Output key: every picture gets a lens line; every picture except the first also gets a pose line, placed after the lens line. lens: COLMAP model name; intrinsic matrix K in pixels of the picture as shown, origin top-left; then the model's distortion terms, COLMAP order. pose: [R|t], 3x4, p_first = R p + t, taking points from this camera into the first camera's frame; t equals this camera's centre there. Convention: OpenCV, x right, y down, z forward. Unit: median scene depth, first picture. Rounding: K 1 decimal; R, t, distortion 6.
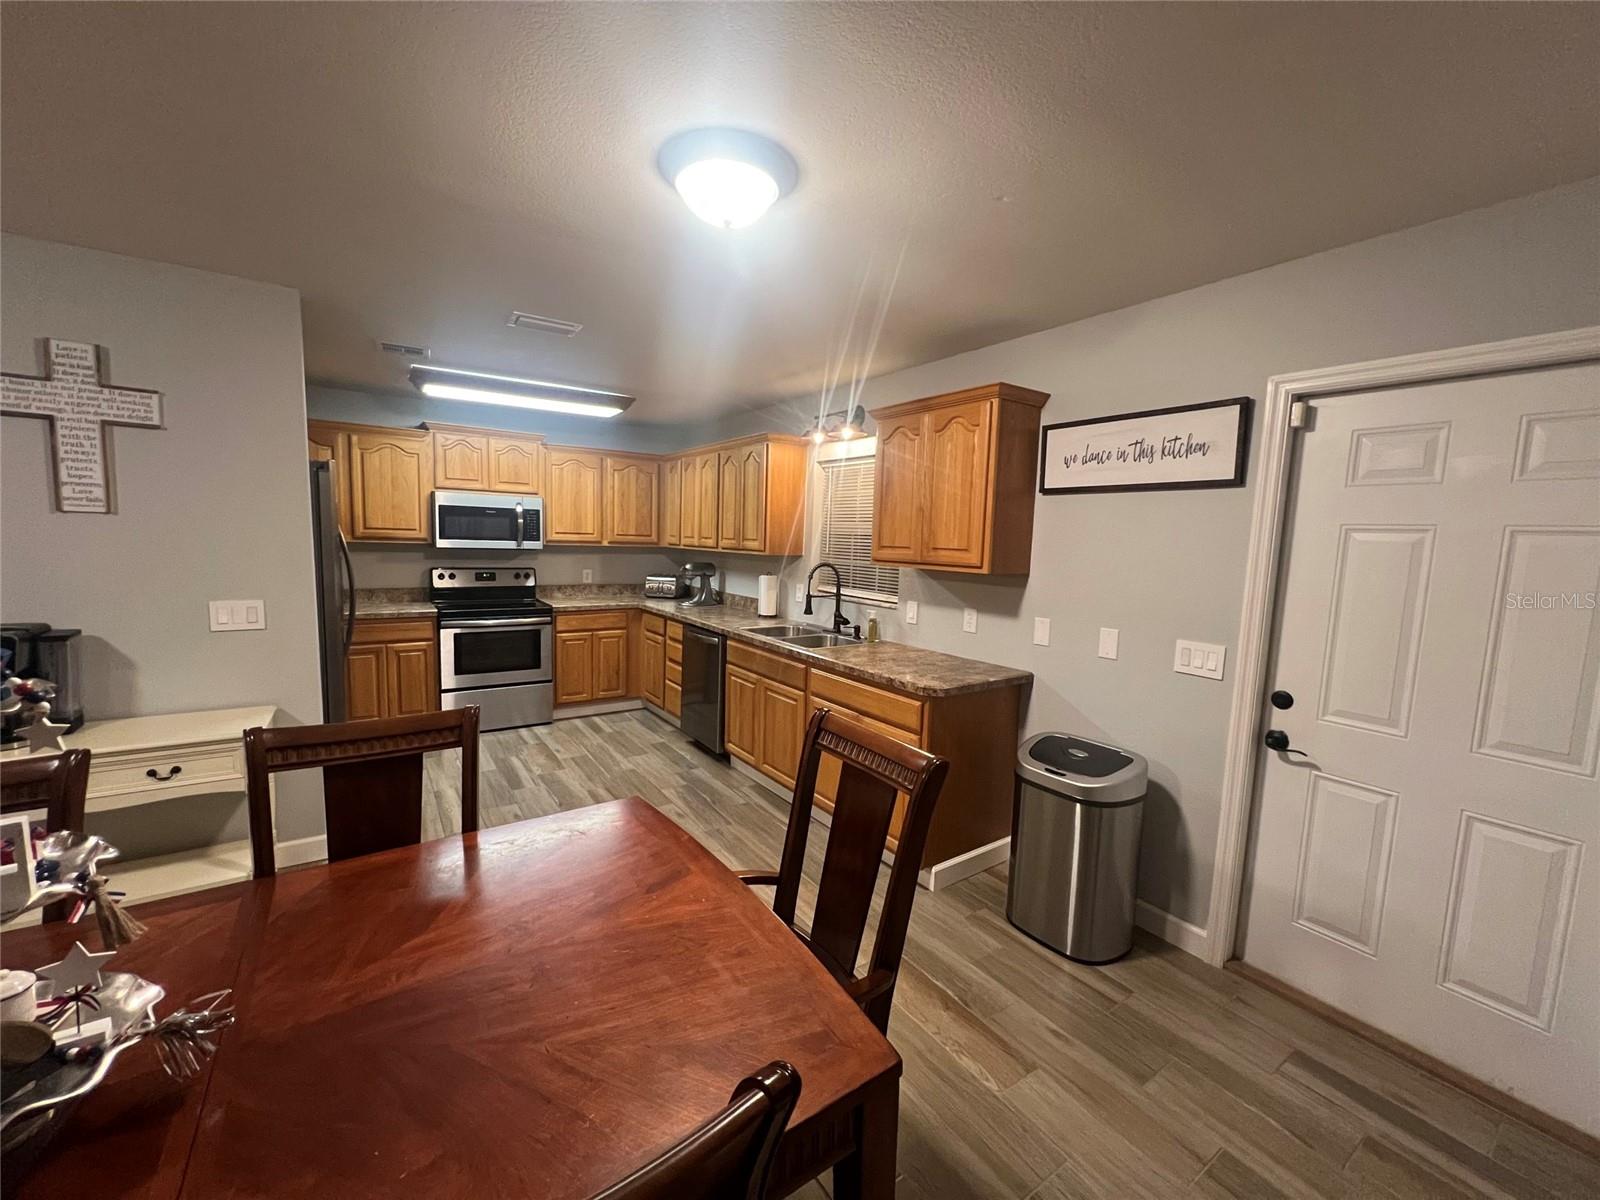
lens RADIAL K [[641.1, 0, 803.7], [0, 641.1, 602.4], [0, 0, 1]] dist [-0.000779, 0.000004]
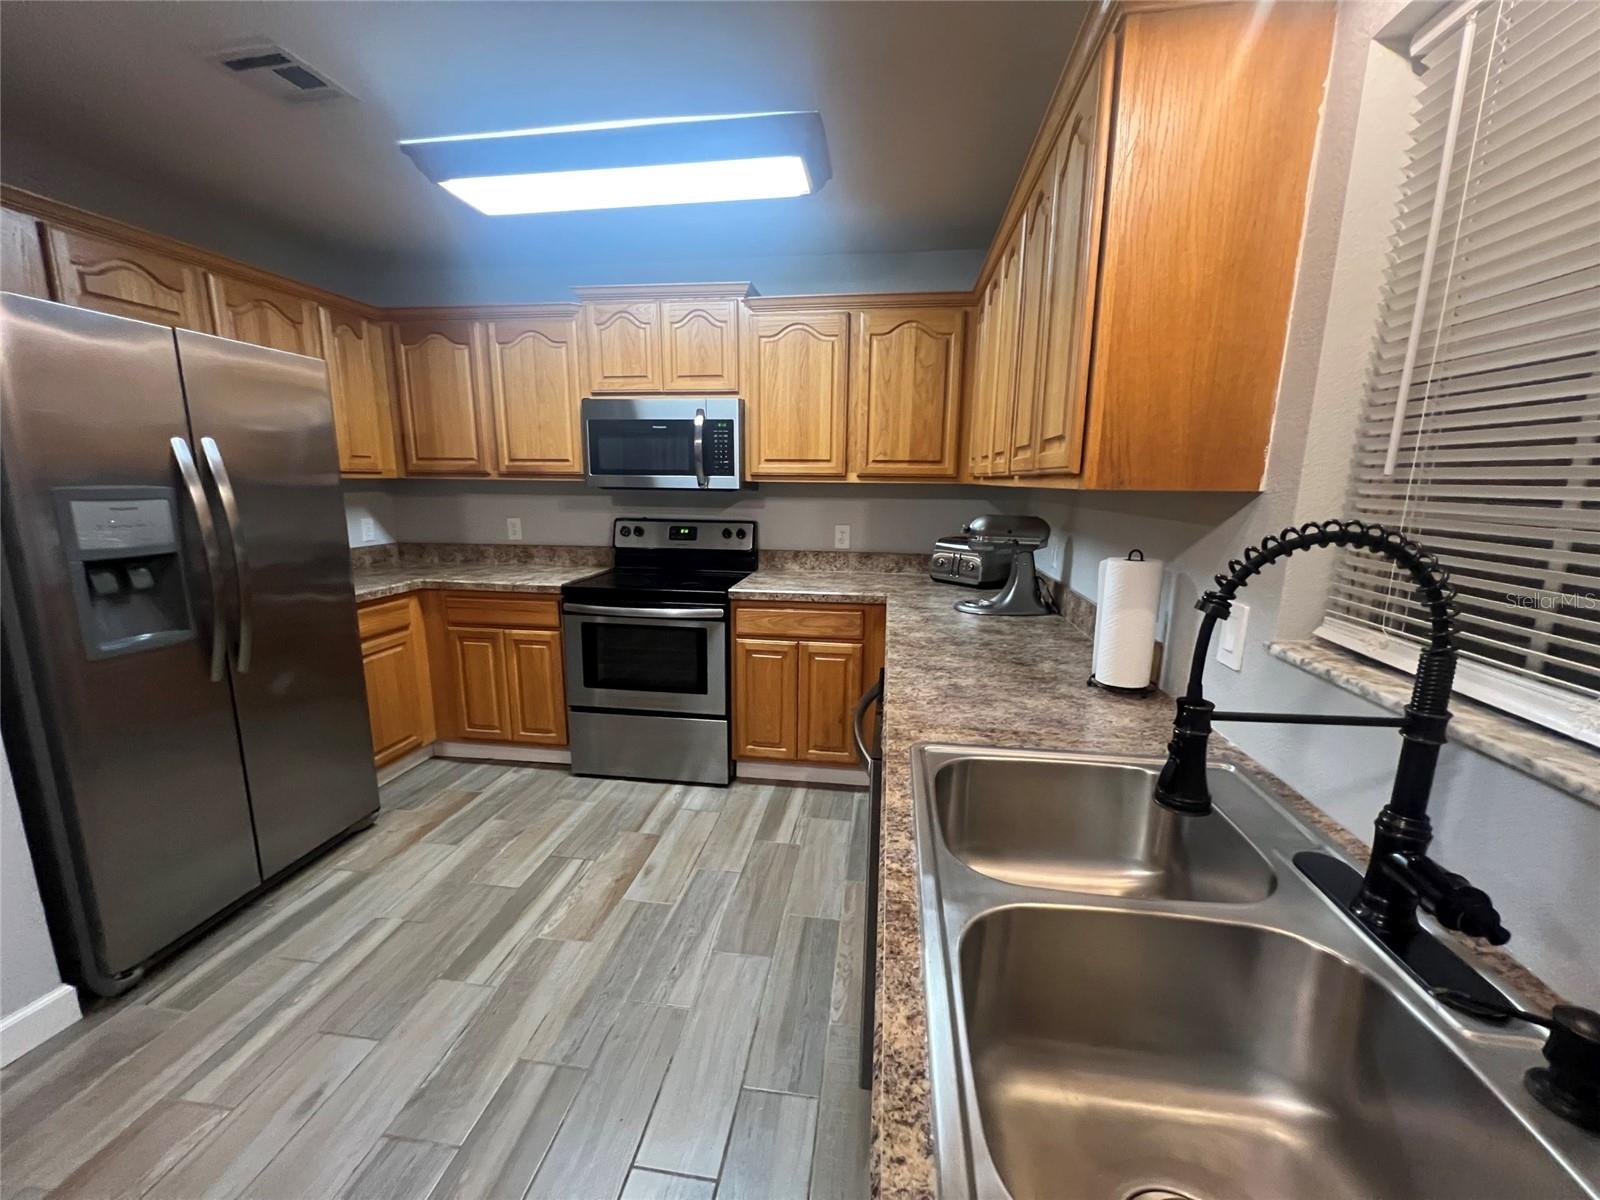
lens RADIAL K [[641.1, 0, 802.2], [0, 641.1, 603.1], [0, 0, 1]] dist [-0.000779, 0.000004]
pose [[0.741582, 0.103466, -0.662836, 0.032598], [-0.054502, 0.994061, 0.094192, -0.038787], [0.668645, -0.033725, 0.742817, 0.612485]]
